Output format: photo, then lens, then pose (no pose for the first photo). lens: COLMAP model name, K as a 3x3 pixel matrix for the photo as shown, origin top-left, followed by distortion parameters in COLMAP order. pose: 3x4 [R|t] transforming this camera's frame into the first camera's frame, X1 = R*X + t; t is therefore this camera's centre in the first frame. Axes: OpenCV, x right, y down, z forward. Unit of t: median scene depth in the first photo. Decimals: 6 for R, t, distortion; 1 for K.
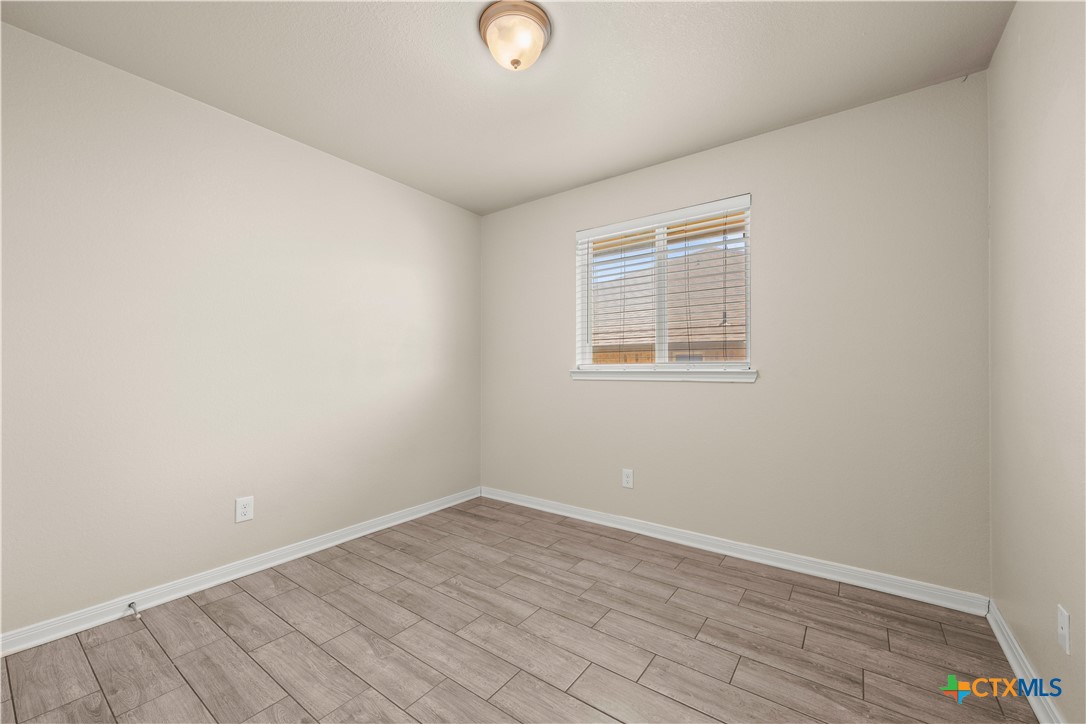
lens RADIAL K [[430.6, 0, 542.9], [0, 430.6, 368.5], [0, 0, 1]] dist [0.001750, -0.001602]
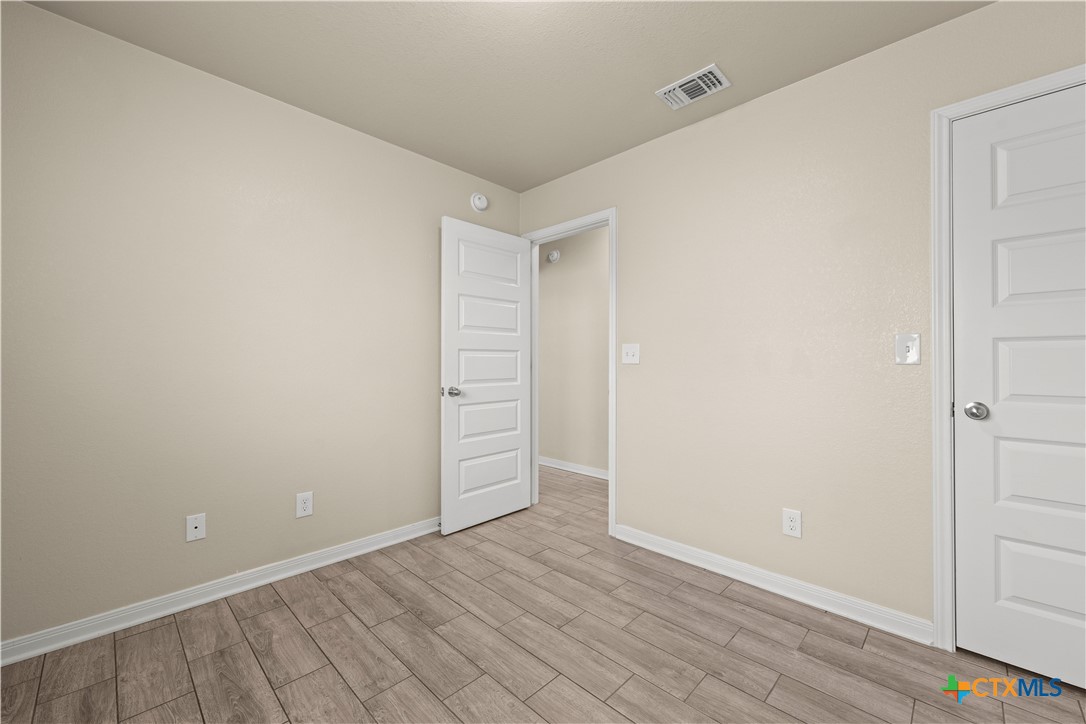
lens RADIAL K [[430.6, 0, 542.1], [0, 430.6, 362.7], [0, 0, 1]] dist [0.001750, -0.001602]
pose [[-0.990679, -0.000976, 0.136213, -0.214353], [-0.002811, 0.999908, -0.013277, 0.011641], [-0.136188, -0.013536, -0.990591, 1.931102]]
